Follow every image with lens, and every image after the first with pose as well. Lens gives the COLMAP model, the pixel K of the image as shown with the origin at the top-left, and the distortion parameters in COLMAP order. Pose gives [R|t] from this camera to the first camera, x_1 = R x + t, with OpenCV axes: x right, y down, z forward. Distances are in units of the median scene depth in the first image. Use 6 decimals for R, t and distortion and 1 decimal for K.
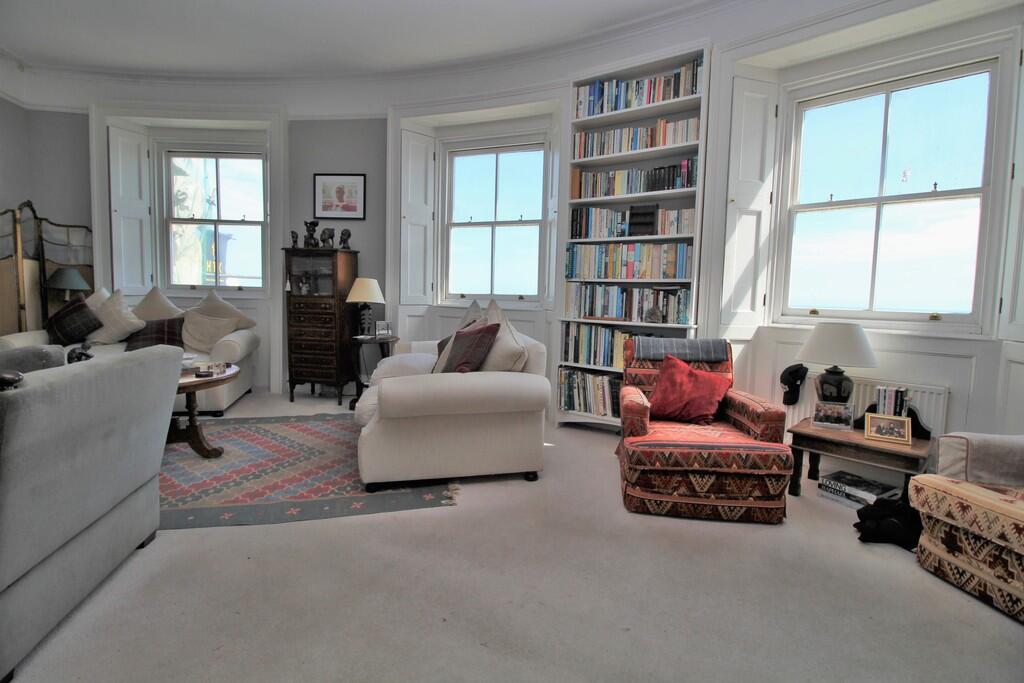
lens RADIAL K [[476.3, 0, 518.4], [0, 476.3, 329.5], [0, 0, 1]] dist [0.001115, -0.014399]
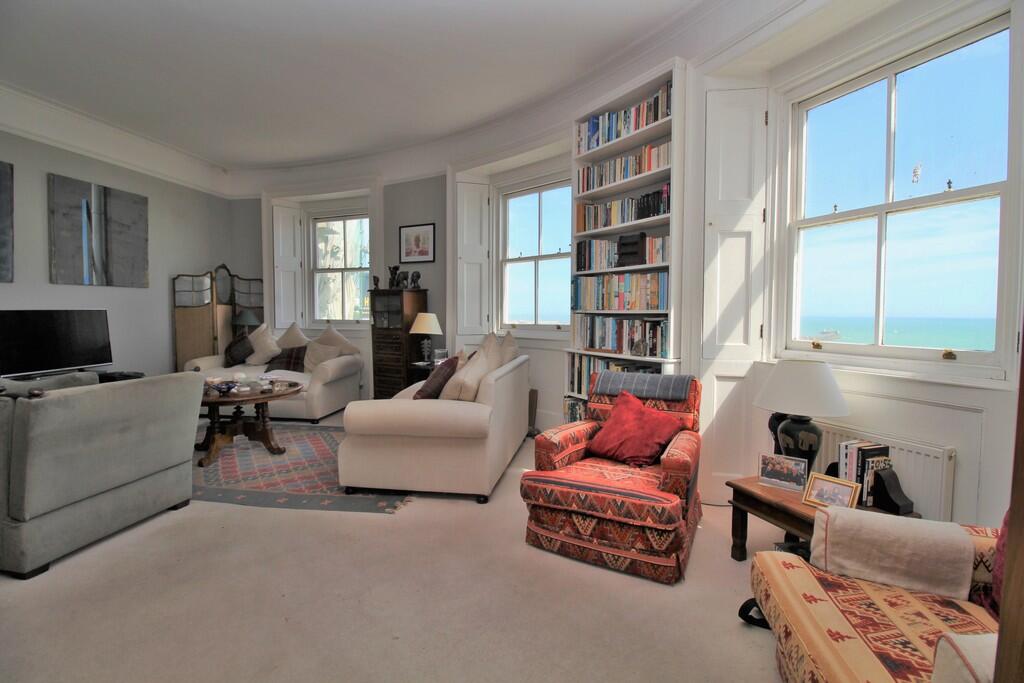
lens RADIAL K [[475.4, 0, 518.3], [0, 475.4, 331.6], [0, 0, 1]] dist [0.000520, -0.014429]
pose [[0.921279, -0.007661, -0.388827, 0.401168], [-0.007688, 0.999252, -0.037903, -0.022887], [0.388826, 0.037909, 0.920531, 0.022265]]
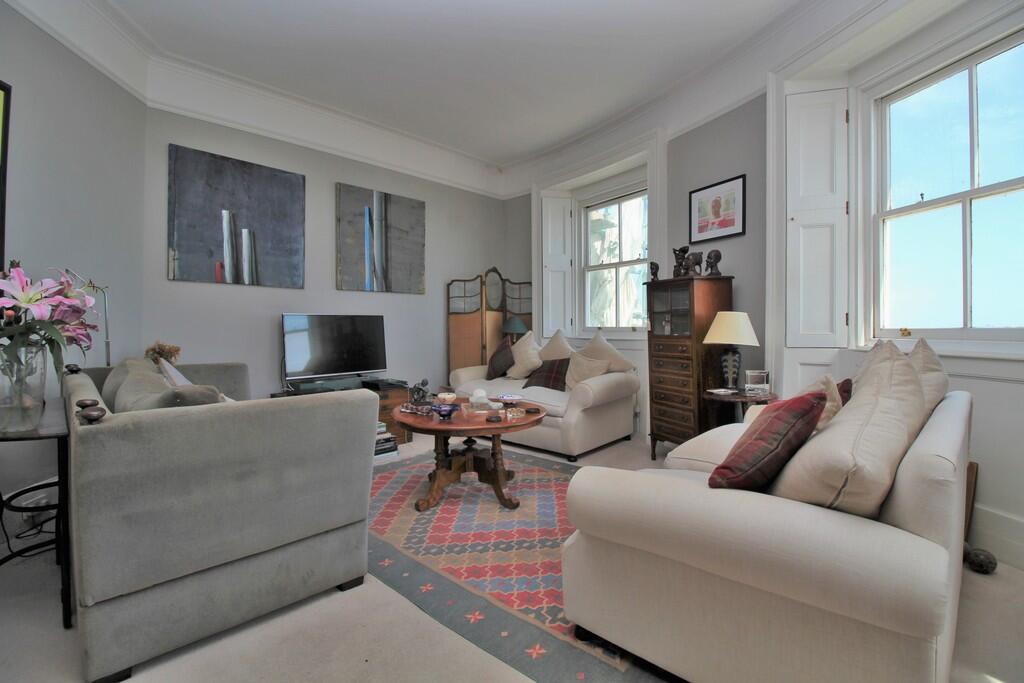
lens RADIAL K [[475.4, 0, 518.3], [0, 475.4, 331.6], [0, 0, 1]] dist [0.000520, -0.014429]
pose [[0.541966, -0.021319, -0.840130, 0.140520], [-0.044233, 0.997569, -0.053849, -0.026230], [0.839236, 0.066346, 0.539705, 0.387921]]
